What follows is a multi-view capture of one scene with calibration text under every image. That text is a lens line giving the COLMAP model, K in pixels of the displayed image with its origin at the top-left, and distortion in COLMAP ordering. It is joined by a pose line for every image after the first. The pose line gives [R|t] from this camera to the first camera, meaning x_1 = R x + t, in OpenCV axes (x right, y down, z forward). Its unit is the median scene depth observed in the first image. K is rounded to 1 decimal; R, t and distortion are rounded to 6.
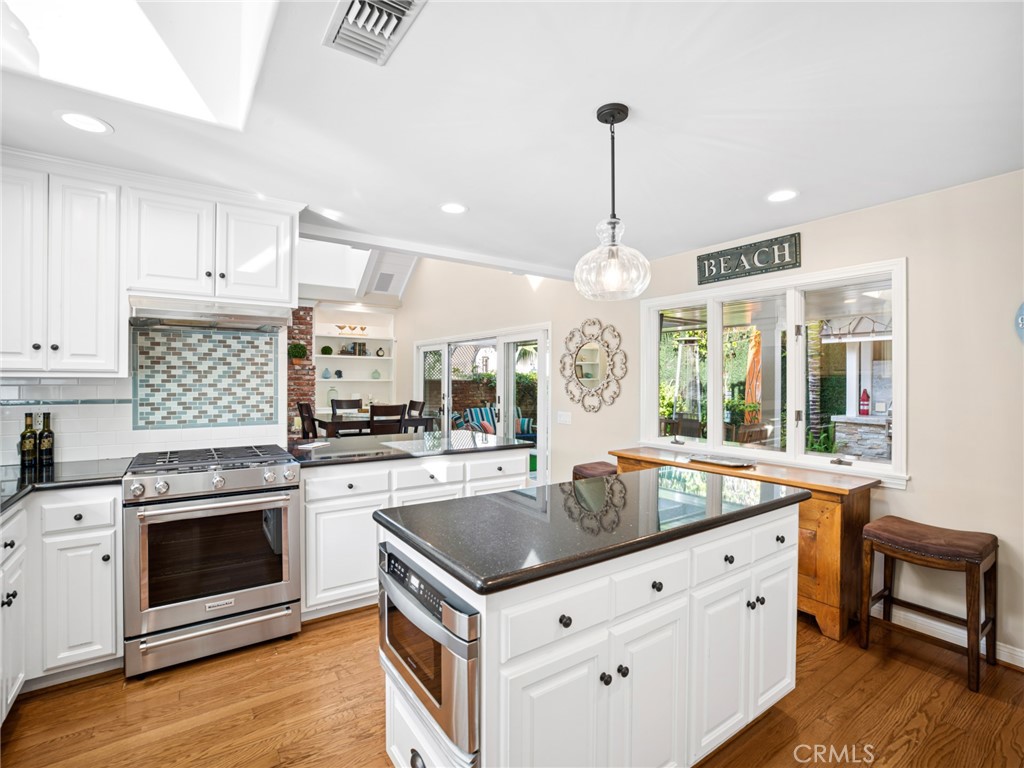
lens RADIAL K [[484.8, 0, 512.0], [0, 484.8, 384.0], [0, 0, 1]] dist [-0.058144, 0.021113]
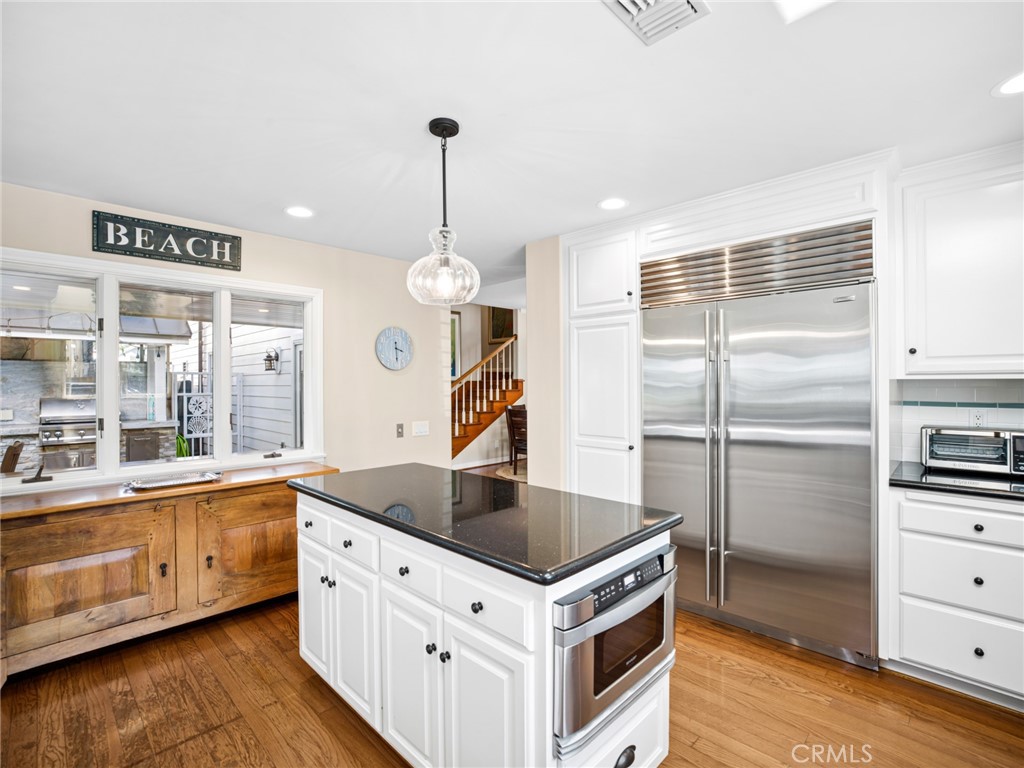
lens RADIAL K [[484.8, 0, 512.0], [0, 484.8, 384.0], [0, 0, 1]] dist [-0.058144, 0.021113]
pose [[-0.182554, -0.005361, 0.983181, -0.310035], [0.011168, 0.999909, 0.007526, -0.003826], [-0.983132, 0.012355, -0.182477, 0.382271]]
